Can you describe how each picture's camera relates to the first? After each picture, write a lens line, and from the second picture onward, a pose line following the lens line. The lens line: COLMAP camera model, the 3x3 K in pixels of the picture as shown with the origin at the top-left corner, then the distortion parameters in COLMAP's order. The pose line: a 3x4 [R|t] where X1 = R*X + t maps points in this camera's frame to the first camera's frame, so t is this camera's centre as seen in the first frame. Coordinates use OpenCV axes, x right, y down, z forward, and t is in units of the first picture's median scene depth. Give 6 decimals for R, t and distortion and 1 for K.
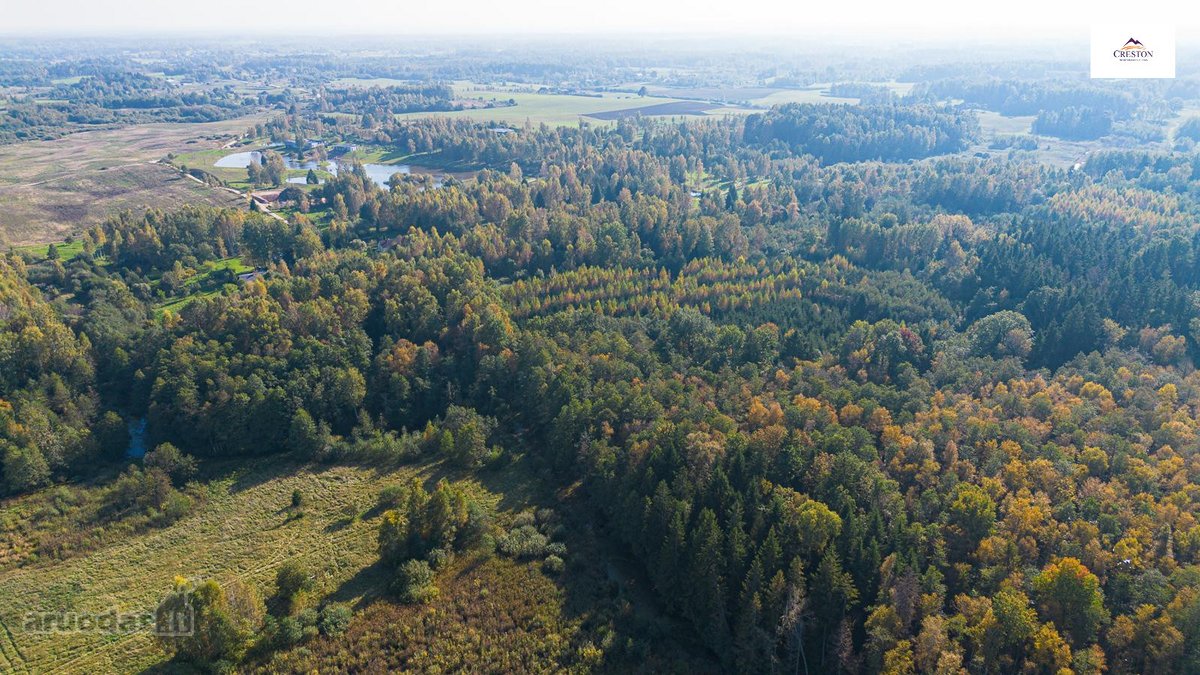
lens RADIAL K [[846.0, 0, 603.4], [0, 846.0, 331.9], [0, 0, 1]] dist [0.067600, -0.070681]
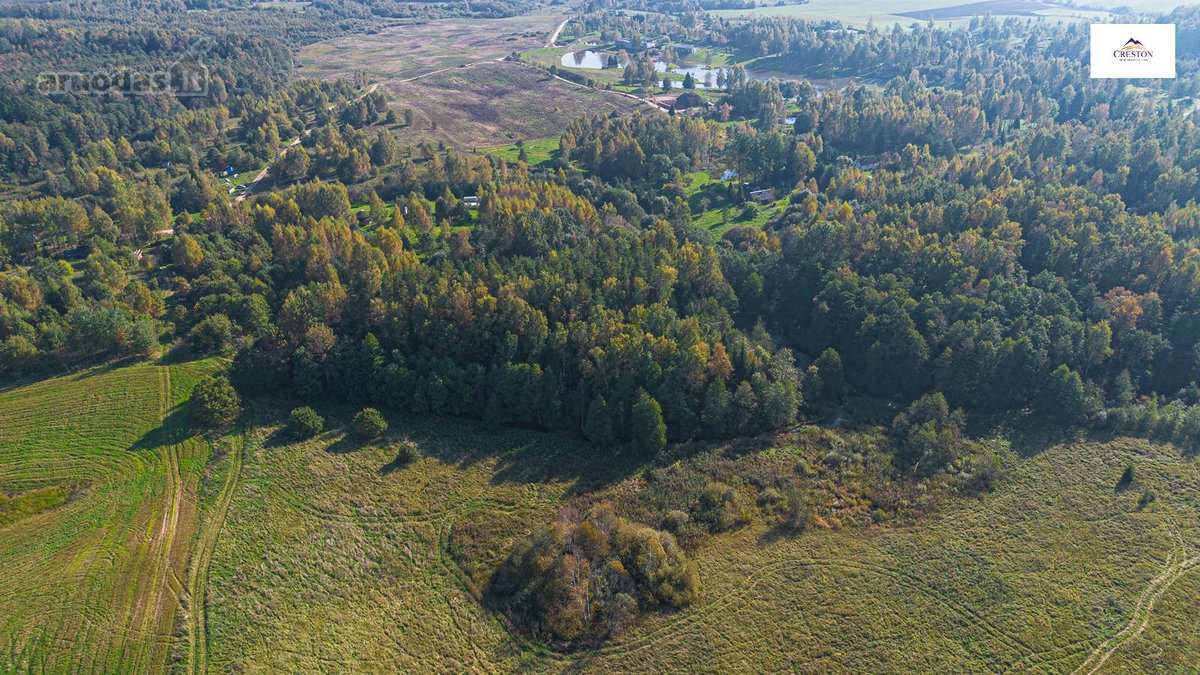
lens RADIAL K [[841.6, 0, 604.4], [0, 841.6, 339.9], [0, 0, 1]] dist [0.070724, -0.069045]
pose [[0.982746, 0.082159, -0.165713, -0.172633], [-0.062016, 0.990434, 0.123265, -0.003785], [0.174255, -0.110861, 0.978440, 0.014676]]
